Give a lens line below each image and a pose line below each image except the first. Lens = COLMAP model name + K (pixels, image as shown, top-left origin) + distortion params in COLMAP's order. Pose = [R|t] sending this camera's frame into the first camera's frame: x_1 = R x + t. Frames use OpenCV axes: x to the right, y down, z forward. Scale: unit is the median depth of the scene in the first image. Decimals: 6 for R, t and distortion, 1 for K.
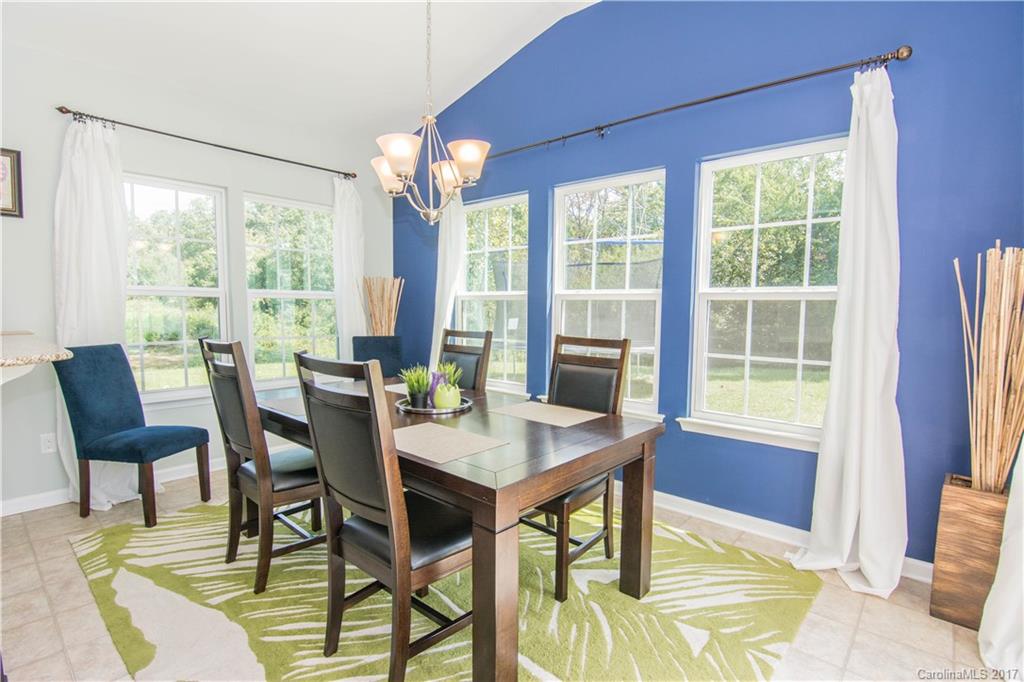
lens RADIAL K [[502.9, 0, 512.6], [0, 502.9, 337.5], [0, 0, 1]] dist [-0.015505, -0.002919]
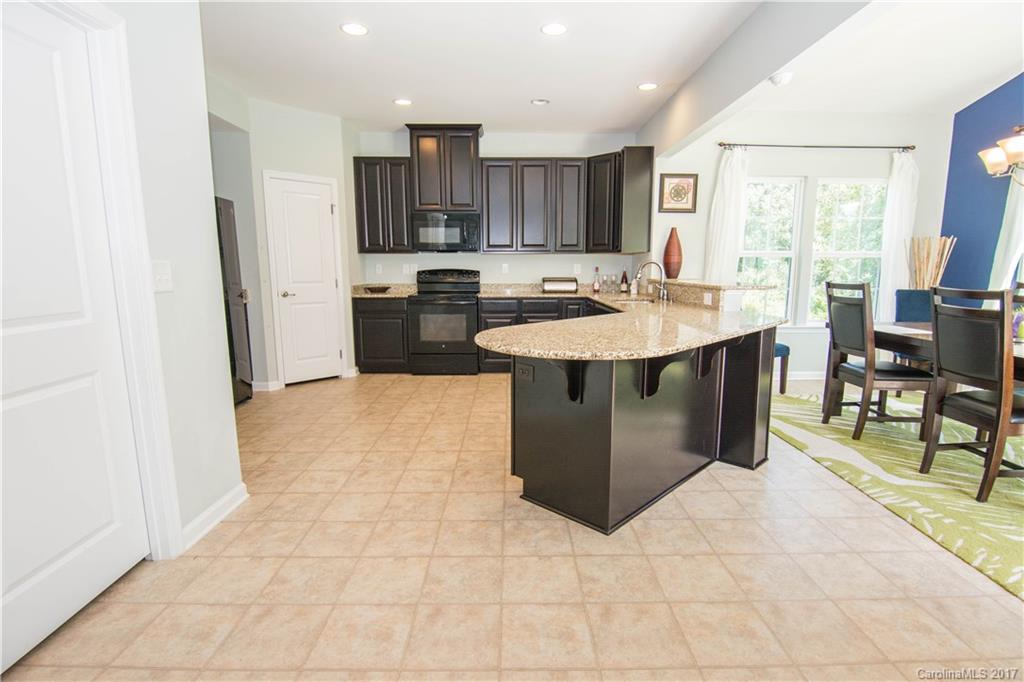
lens RADIAL K [[502.9, 0, 513.1], [0, 502.9, 348.4], [0, 0, 1]] dist [-0.015505, -0.002919]
pose [[0.669551, 0.107849, -0.734895, -0.066443], [-0.037860, 0.993072, 0.111244, 0.055146], [0.741801, -0.046660, 0.668995, -0.629370]]
